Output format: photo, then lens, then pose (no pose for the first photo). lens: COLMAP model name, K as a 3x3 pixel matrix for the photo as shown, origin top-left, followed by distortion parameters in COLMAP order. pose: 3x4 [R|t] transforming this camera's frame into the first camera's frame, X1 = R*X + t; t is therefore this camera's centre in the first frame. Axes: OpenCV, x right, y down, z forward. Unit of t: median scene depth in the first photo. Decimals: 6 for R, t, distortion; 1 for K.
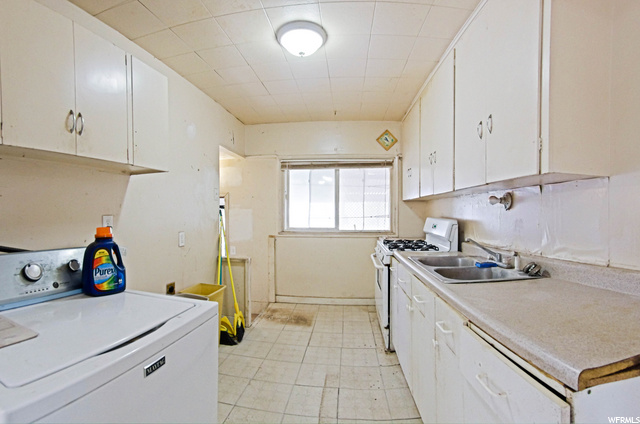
lens RADIAL K [[415.8, 0, 320.0], [0, 415.8, 212.0], [0, 0, 1]] dist [-0.112293, 0.034088]
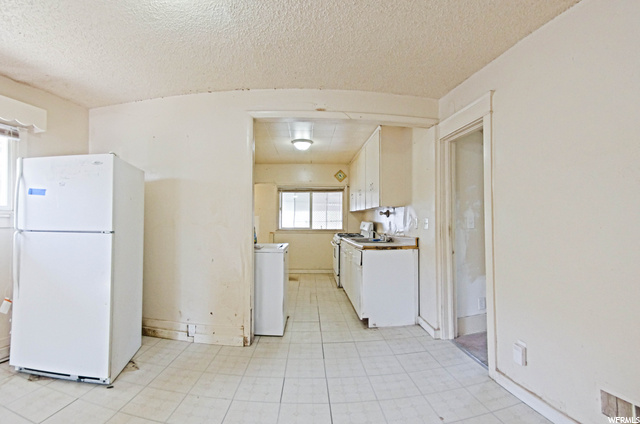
lens RADIAL K [[415.8, 0, 320.0], [0, 415.8, 212.0], [0, 0, 1]] dist [-0.112293, 0.034088]
pose [[0.995605, 0.006293, 0.093445, -0.081013], [-0.004899, 0.999873, -0.015147, 0.000715], [-0.093529, 0.014623, 0.995509, -0.690983]]
